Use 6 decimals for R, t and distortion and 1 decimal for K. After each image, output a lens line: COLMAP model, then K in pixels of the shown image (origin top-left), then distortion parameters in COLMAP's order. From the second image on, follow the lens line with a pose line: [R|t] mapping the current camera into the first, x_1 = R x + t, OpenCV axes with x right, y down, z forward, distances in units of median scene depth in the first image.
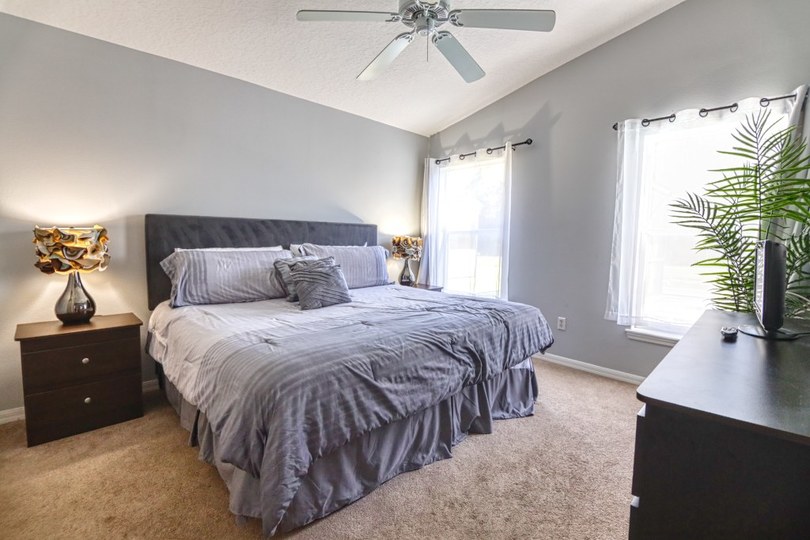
lens RADIAL K [[362.4, 0, 411.6], [0, 362.4, 265.4], [0, 0, 1]] dist [-0.000916, -0.009838]
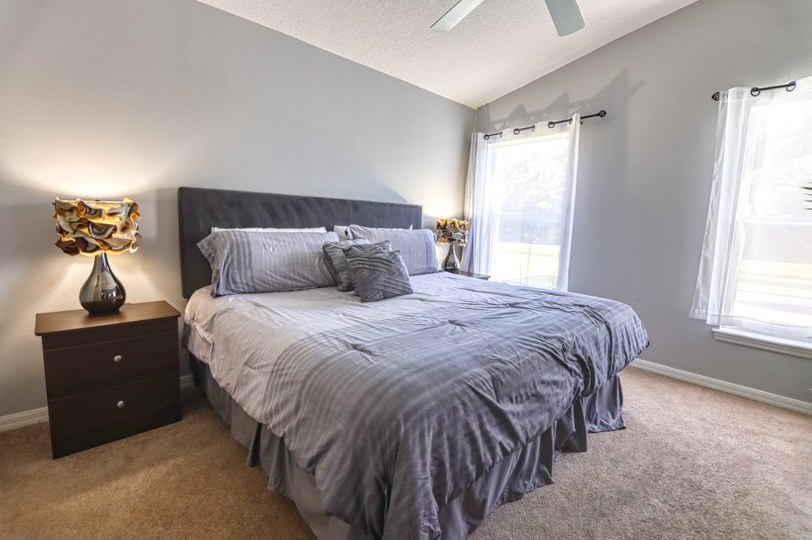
lens RADIAL K [[364.8, 0, 410.1], [0, 364.8, 264.8], [0, 0, 1]] dist [-0.000709, -0.010237]
pose [[0.999710, 0.020976, -0.011843, -0.186082], [-0.020441, 0.998837, 0.043658, -0.006308], [0.012745, -0.043403, 0.998976, 0.142654]]
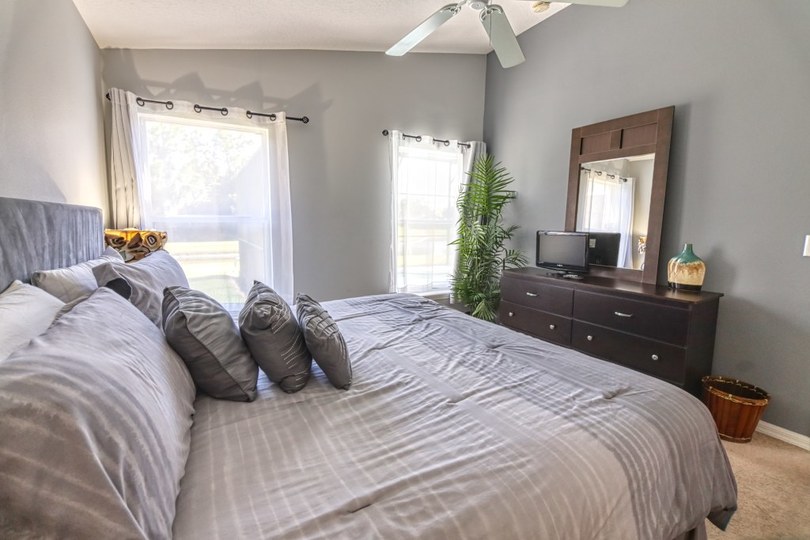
lens RADIAL K [[374.0, 0, 405.0], [0, 374.0, 270.0], [0, 0, 1]] dist [-0.031301, -0.000163]
pose [[0.243647, -0.119767, 0.962441, -0.788619], [0.075028, 0.991700, 0.104414, -0.086200], [-0.966958, 0.046770, 0.250610, 0.841651]]
